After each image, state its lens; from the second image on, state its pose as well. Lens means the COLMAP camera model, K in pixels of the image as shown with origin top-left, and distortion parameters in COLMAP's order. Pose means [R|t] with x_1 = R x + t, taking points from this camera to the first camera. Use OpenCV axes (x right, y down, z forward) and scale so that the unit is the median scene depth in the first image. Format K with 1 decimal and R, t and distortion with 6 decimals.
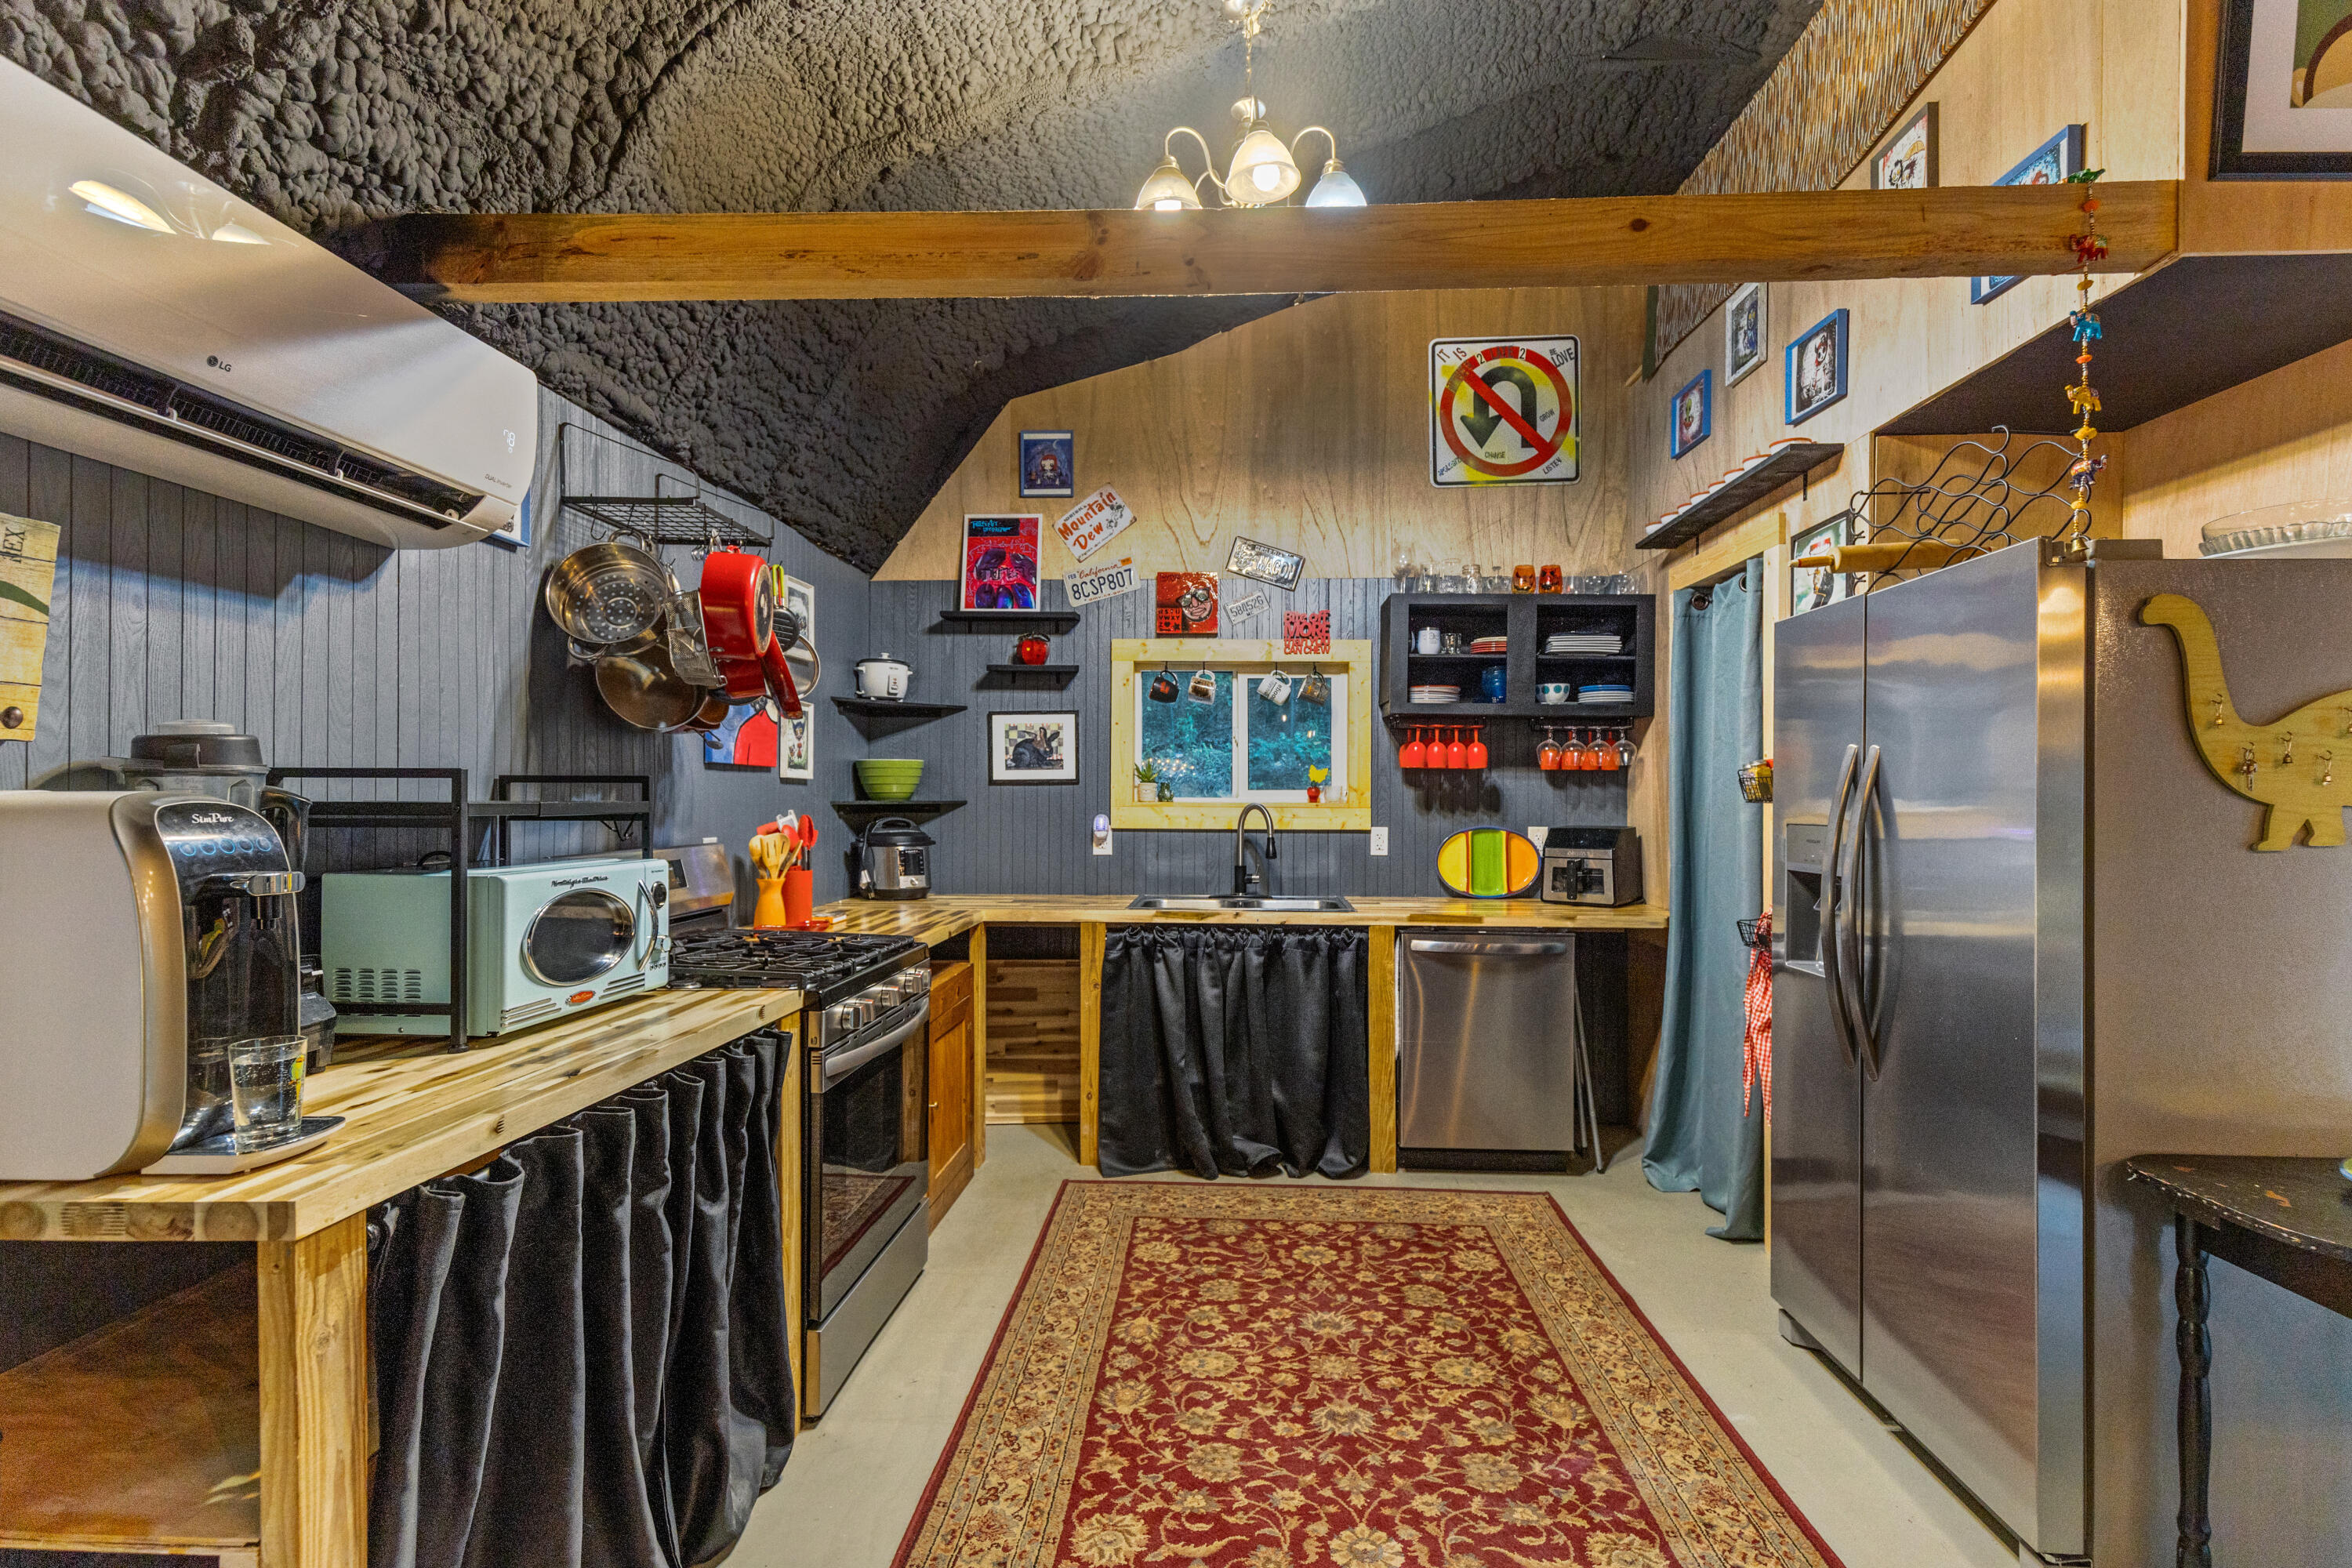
lens RADIAL K [[1087.5, 0, 1176.0], [0, 1087.5, 784.0], [0, 0, 1]] dist [0.016513, -0.000633]
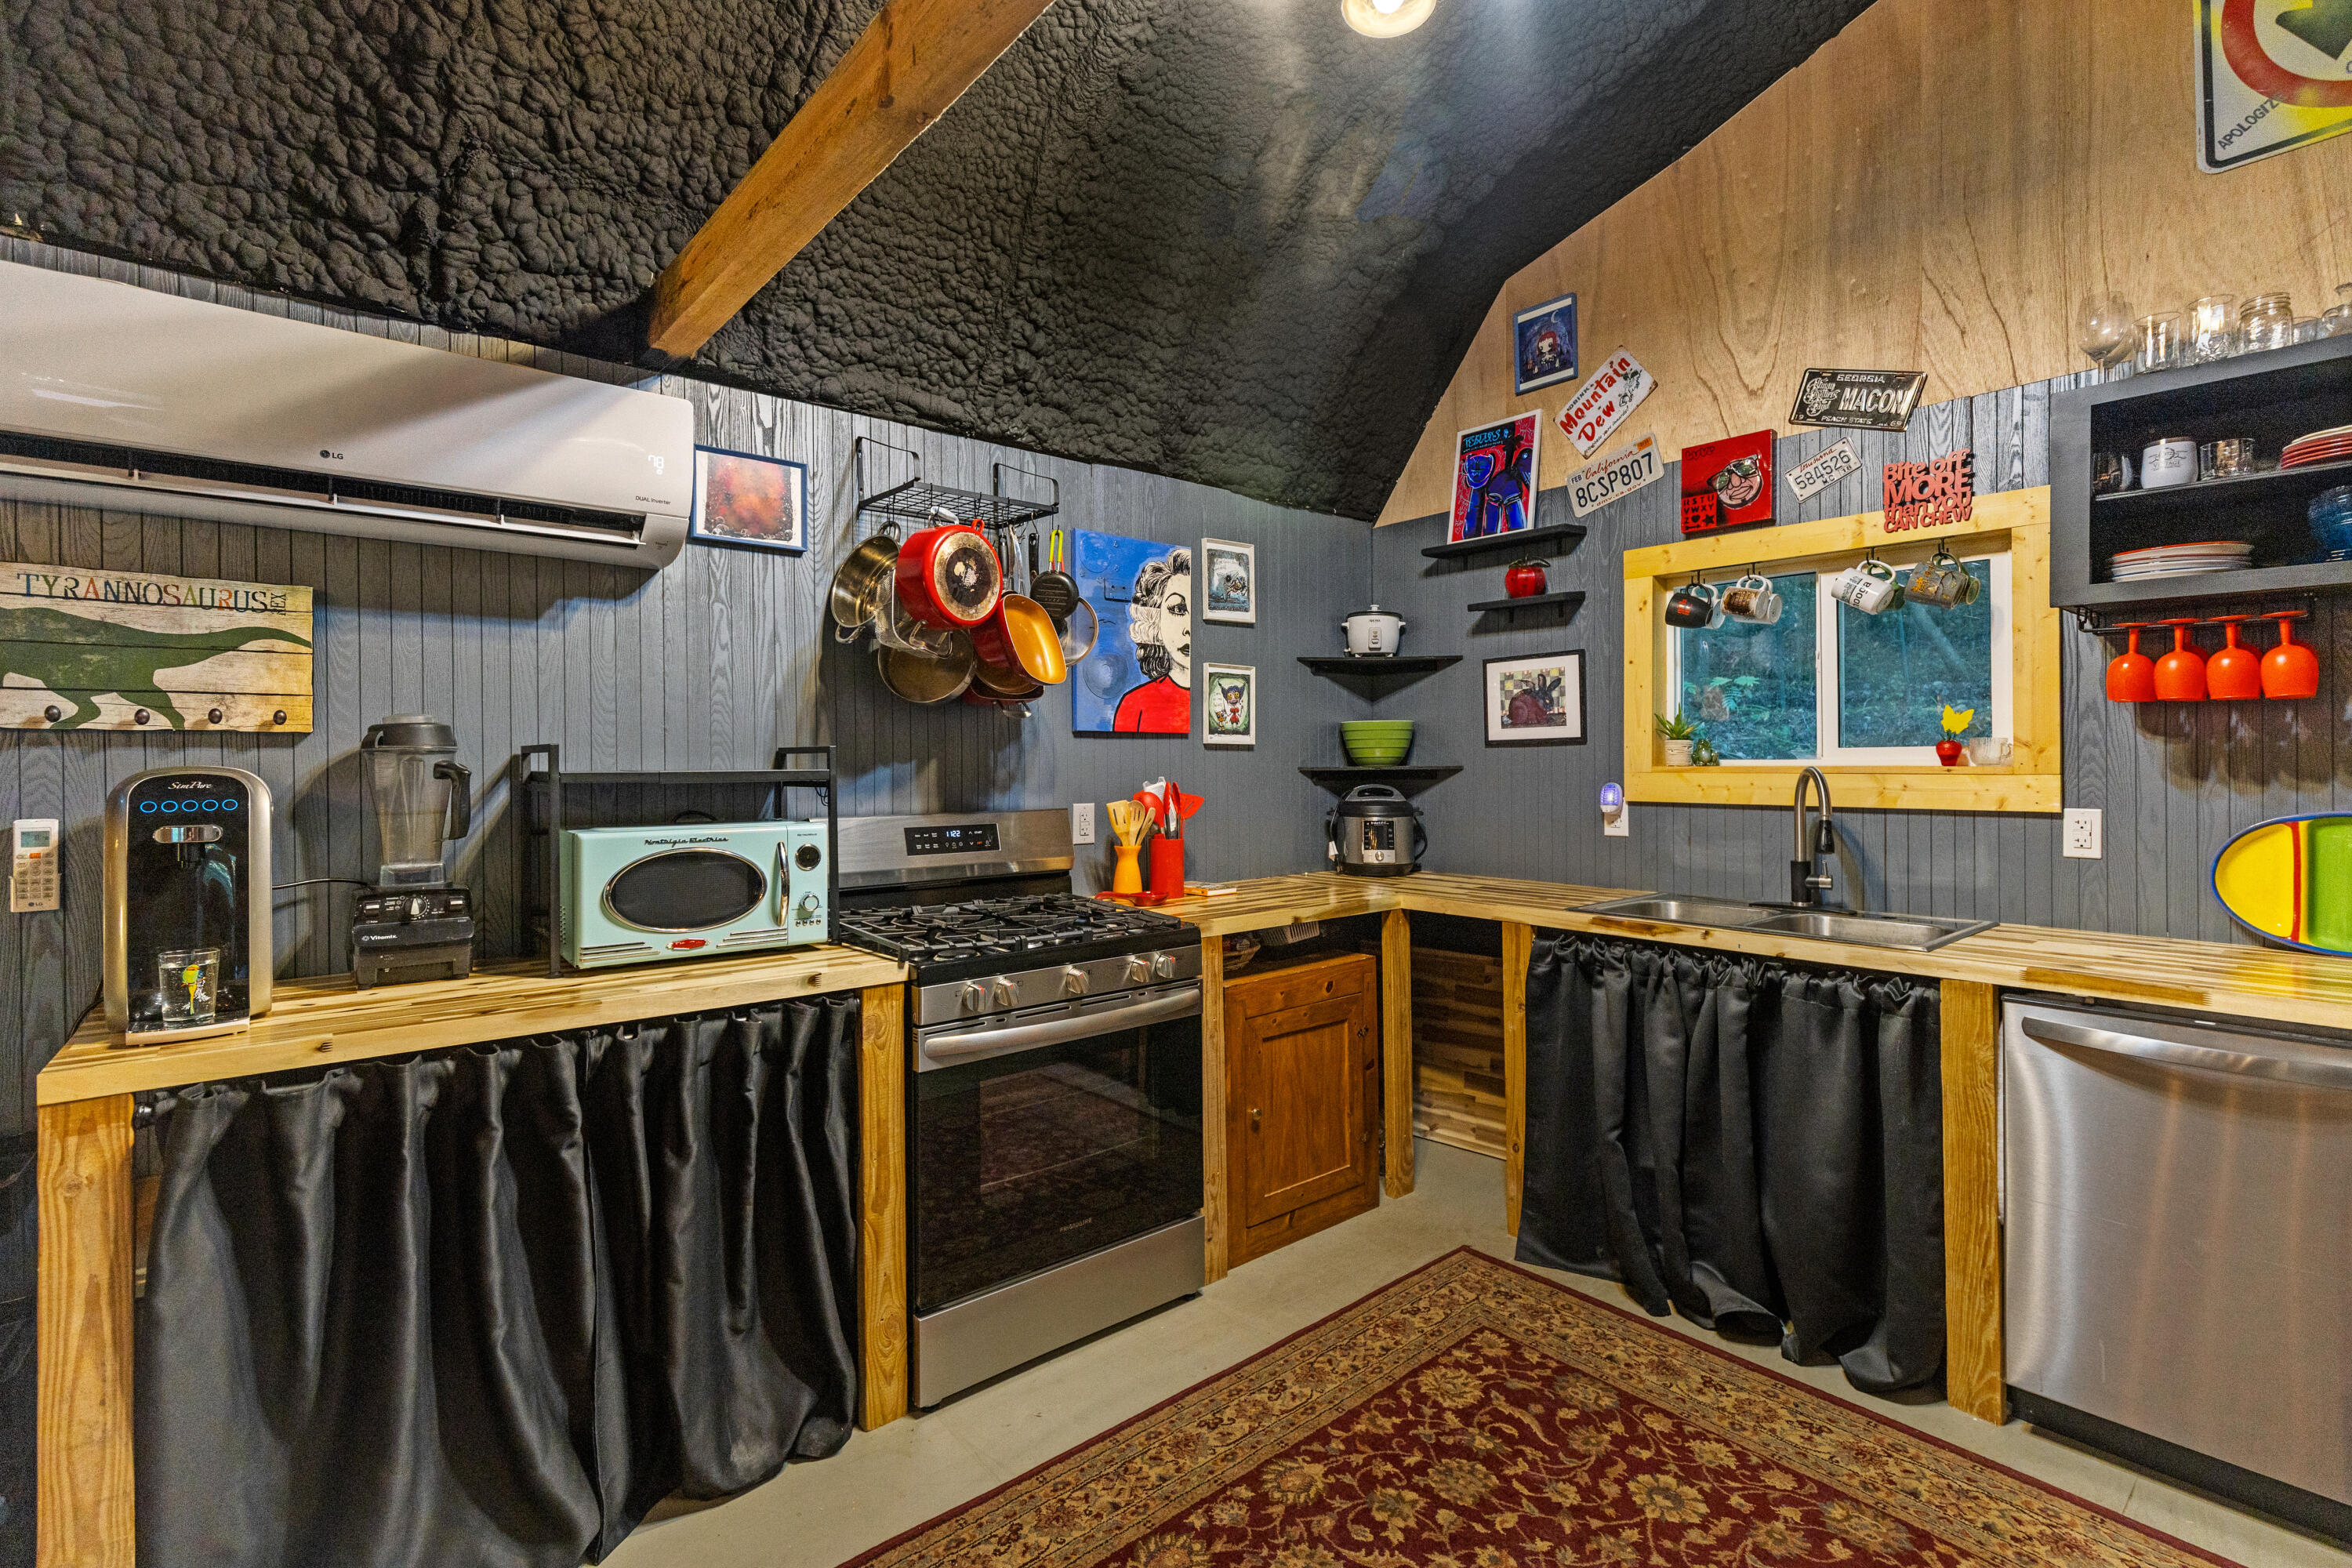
lens RADIAL K [[1058.1, 0, 1174.4], [0, 1058.1, 756.3], [0, 0, 1]] dist [0.007912, -0.000284]
pose [[0.690398, -0.011875, -0.723333, 0.273197], [0.016847, 0.999858, -0.000336, 0.004694], [0.723234, -0.011954, 0.690500, 0.280905]]
